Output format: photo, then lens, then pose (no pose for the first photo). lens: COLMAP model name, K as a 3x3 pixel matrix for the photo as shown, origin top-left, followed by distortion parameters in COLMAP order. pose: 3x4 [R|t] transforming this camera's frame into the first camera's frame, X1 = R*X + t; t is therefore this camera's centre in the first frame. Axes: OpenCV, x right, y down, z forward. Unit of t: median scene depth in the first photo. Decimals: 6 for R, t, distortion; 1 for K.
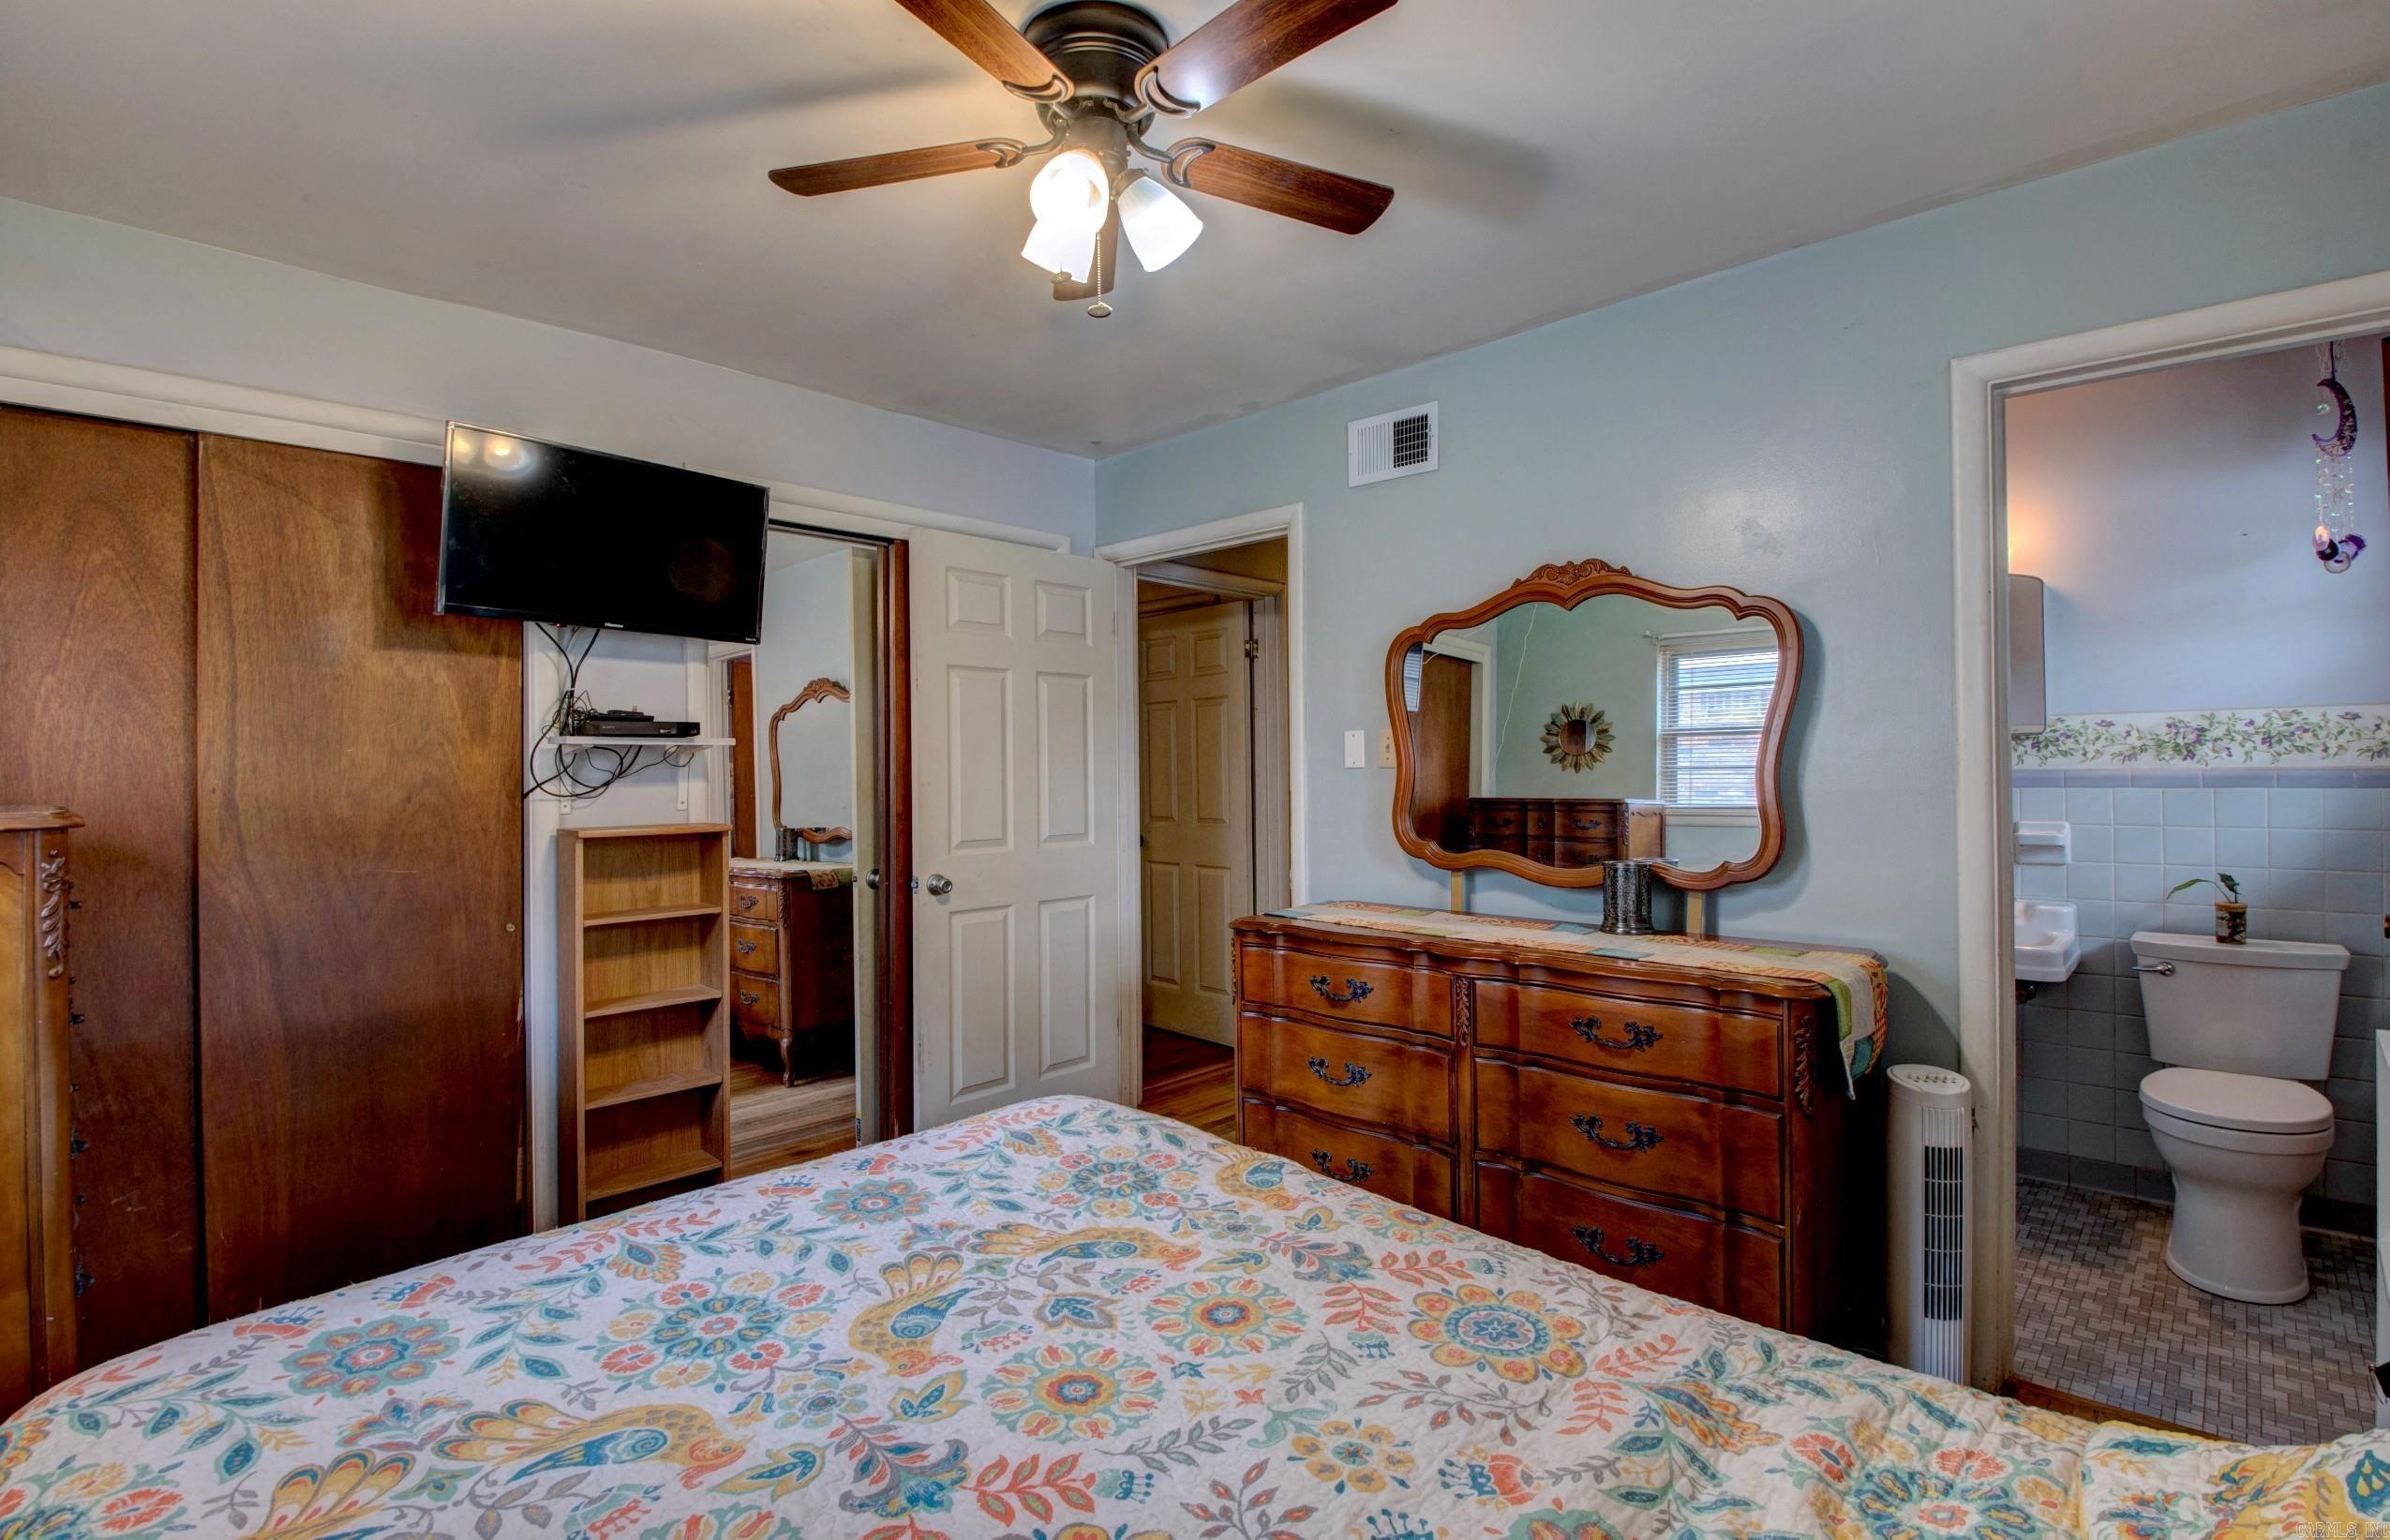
lens RADIAL K [[1111.6, 0, 1177.8], [0, 1111.6, 760.4], [0, 0, 1]] dist [0.032227, -0.051541]
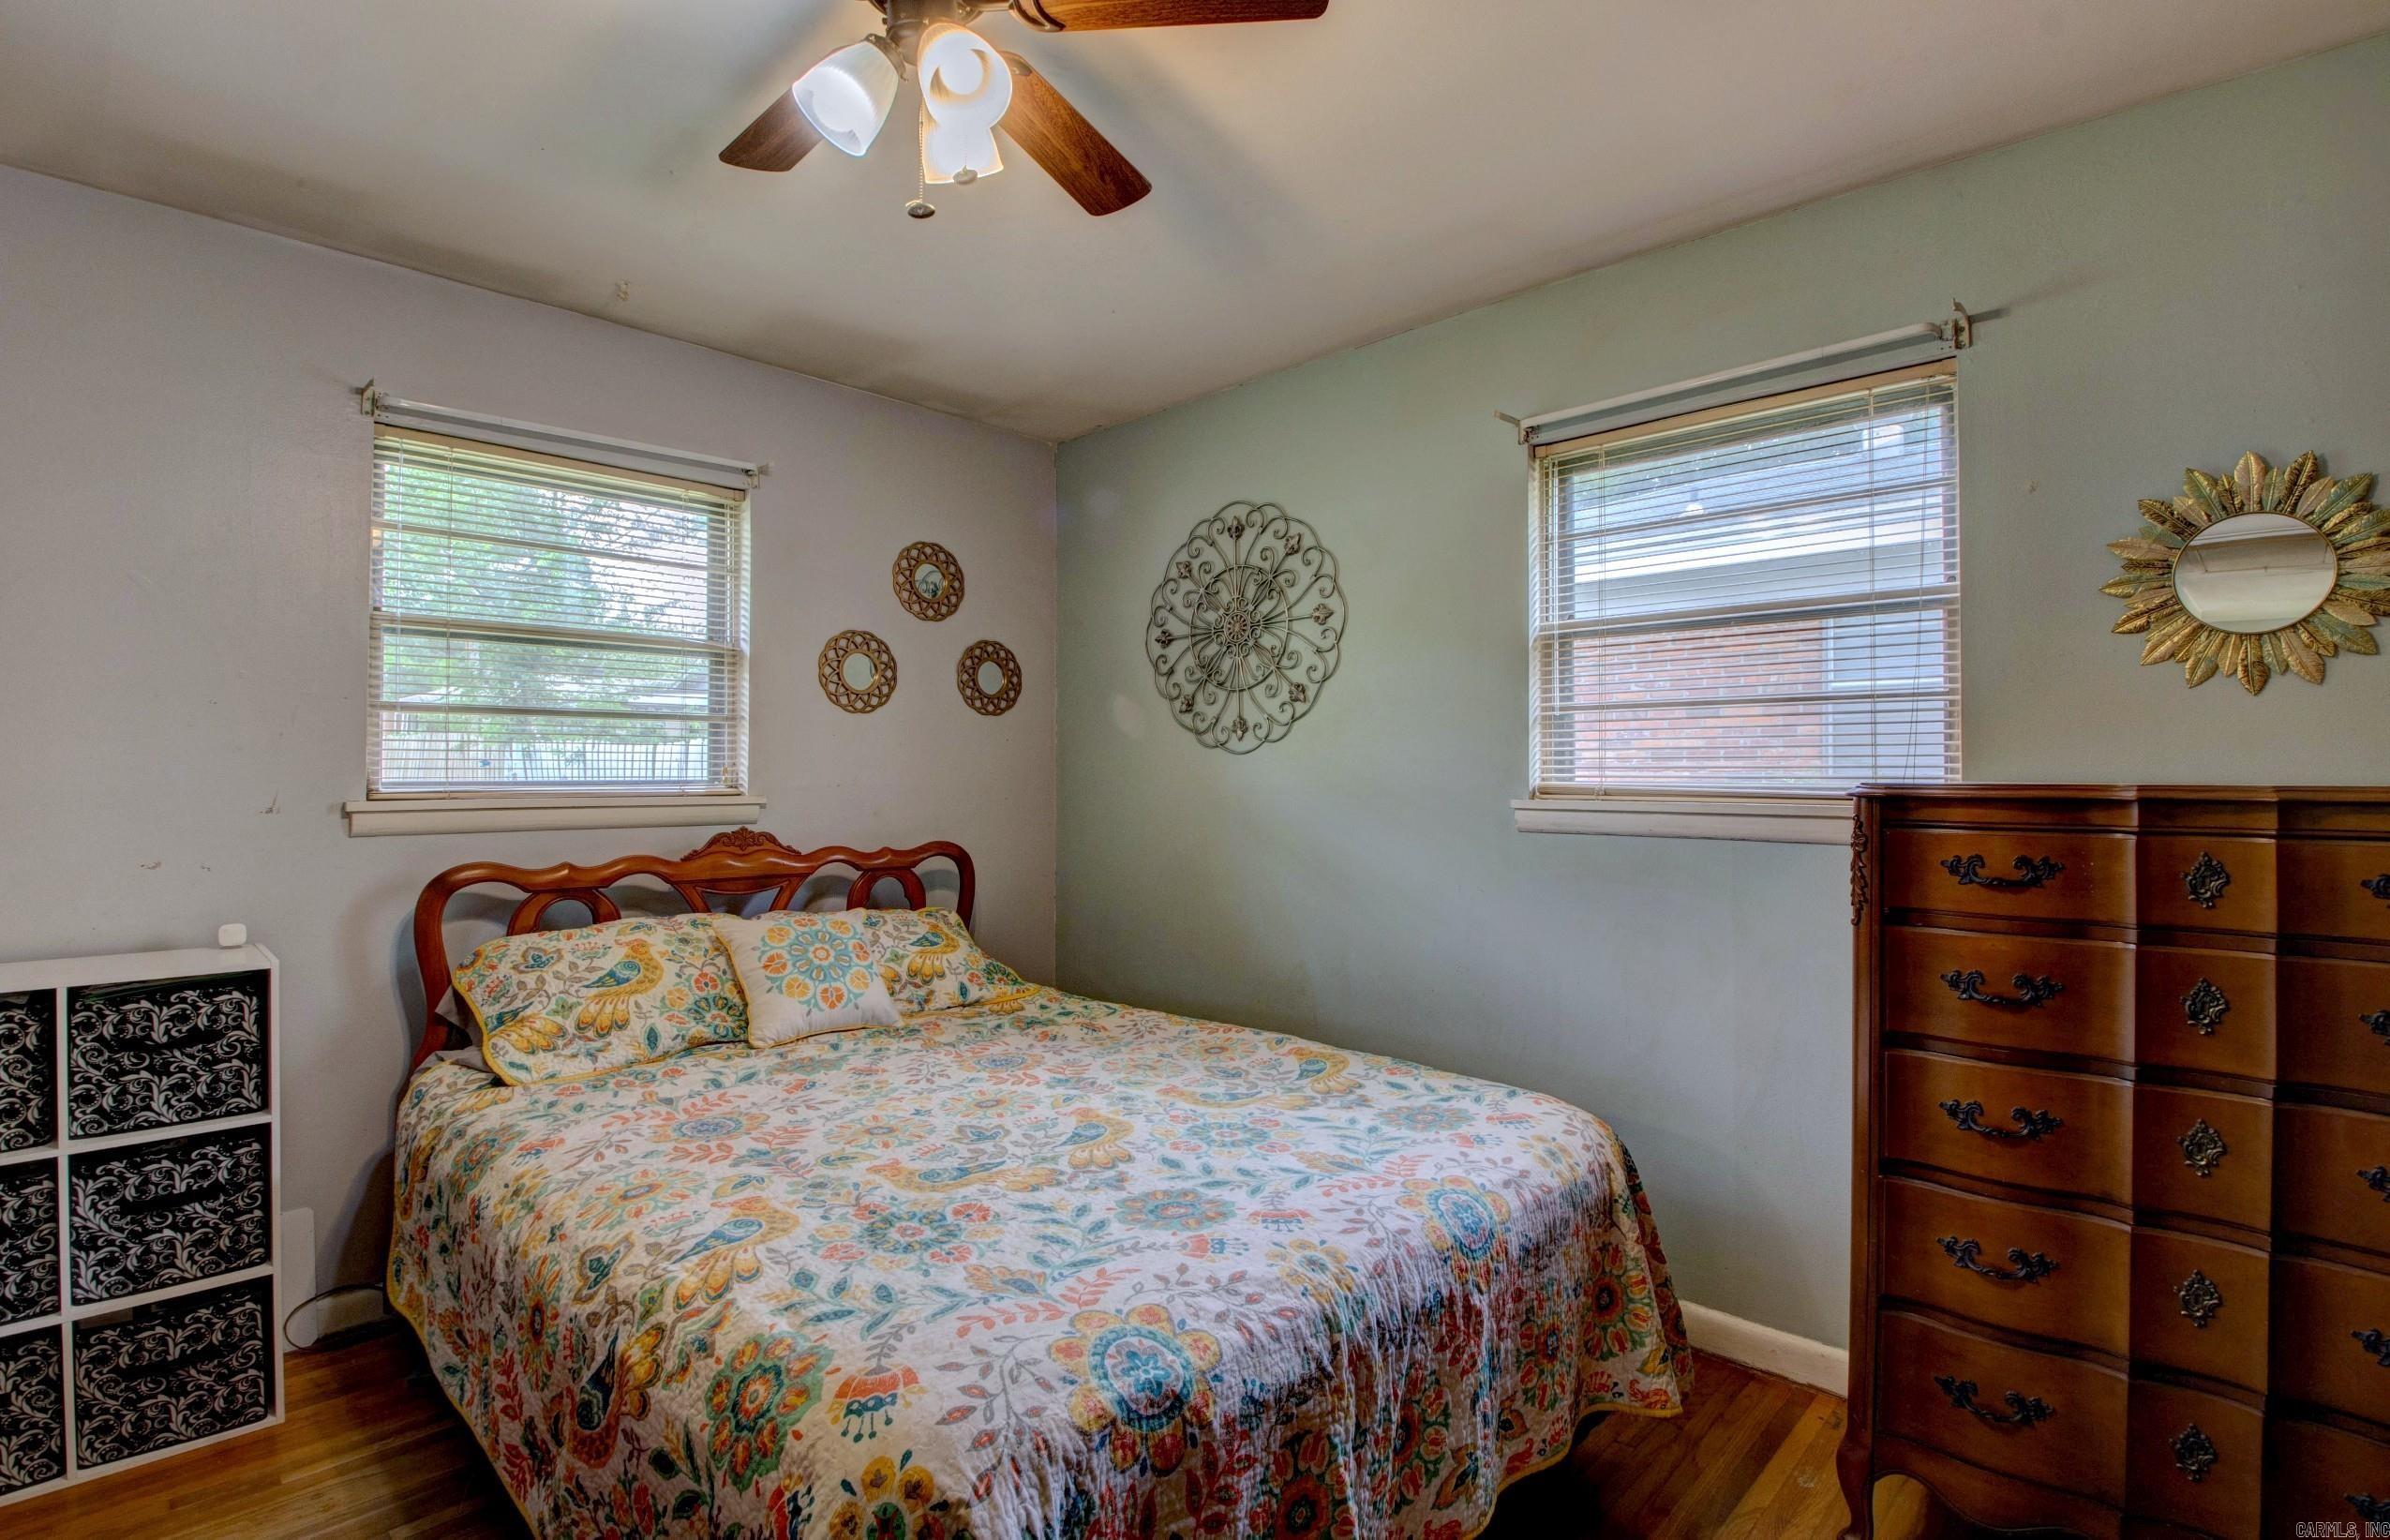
lens RADIAL K [[1118.6, 0, 1193.1], [0, 1118.6, 760.5], [0, 0, 1]] dist [0.003572, -0.019881]
pose [[-0.999802, 0.011119, -0.016530, -0.313536], [0.011431, 0.999756, -0.018926, 0.038978], [0.016315, -0.019111, -0.999684, 2.231571]]
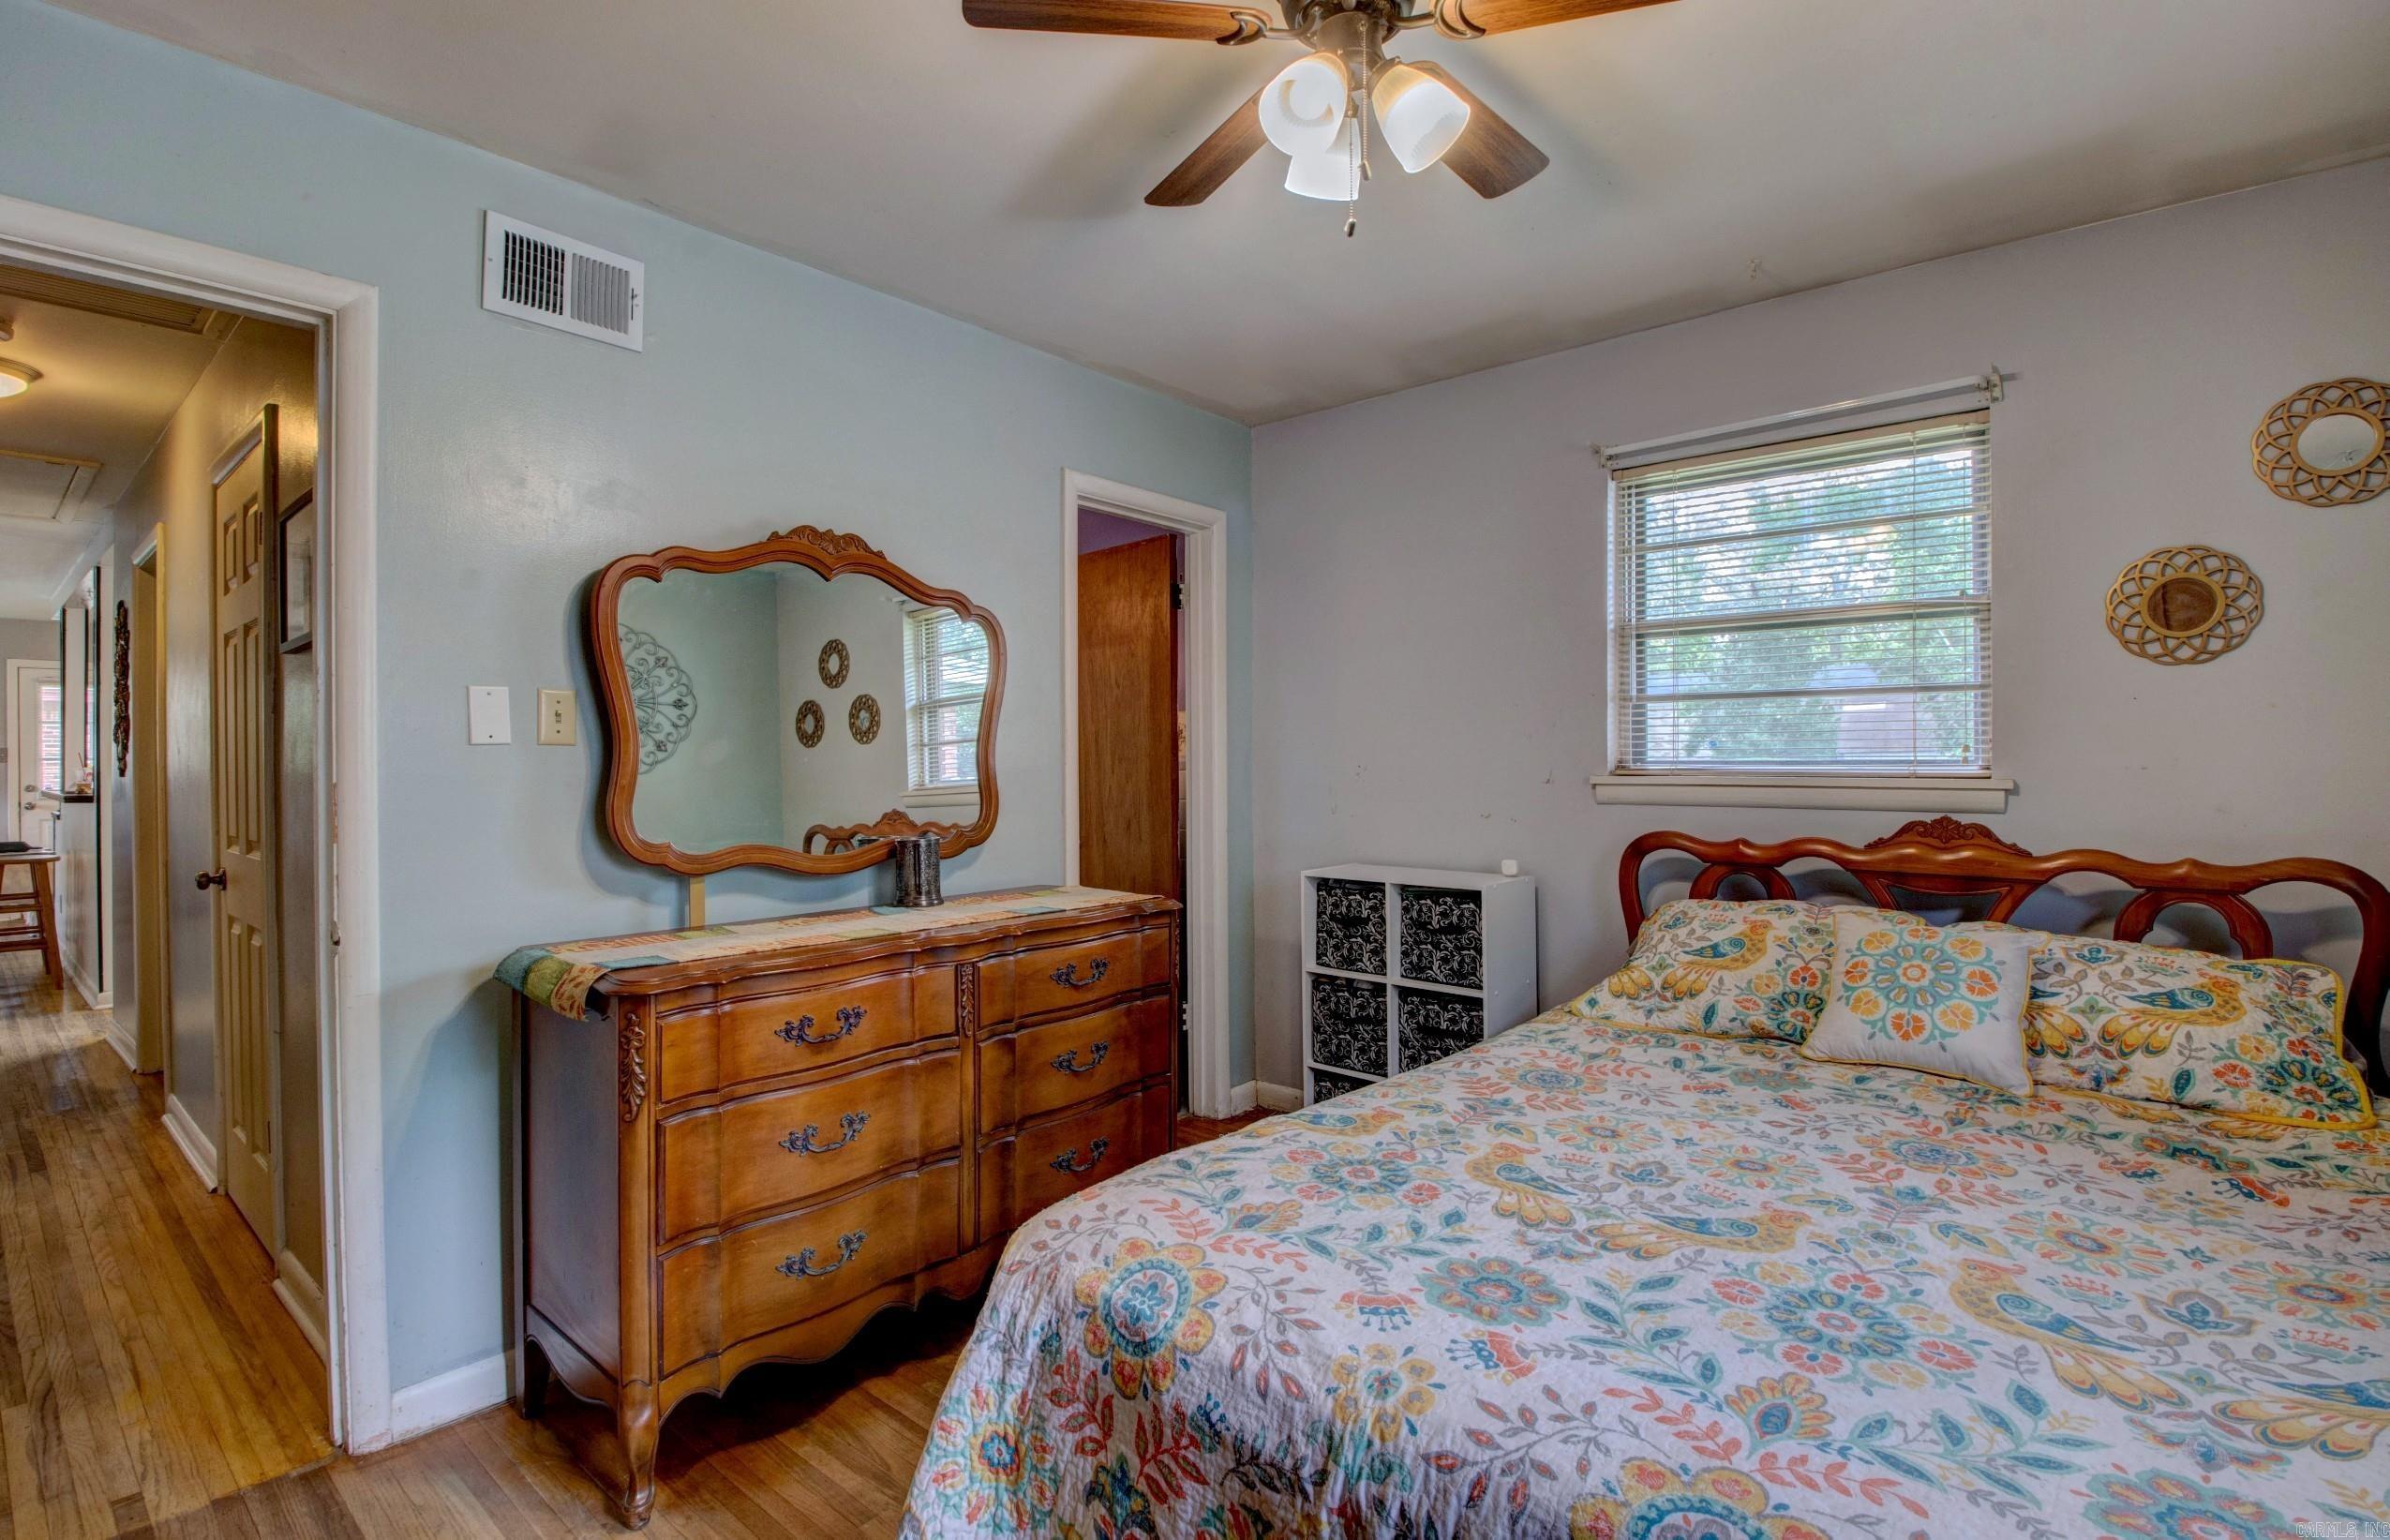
lens RADIAL K [[1118.6, 0, 1193.1], [0, 1118.6, 760.5], [0, 0, 1]] dist [0.003572, -0.019881]
pose [[-0.068002, 0.007107, 0.997660, -1.170299], [-0.003937, 0.999965, -0.007392, 0.044886], [-0.997677, -0.004431, -0.067972, 1.438470]]
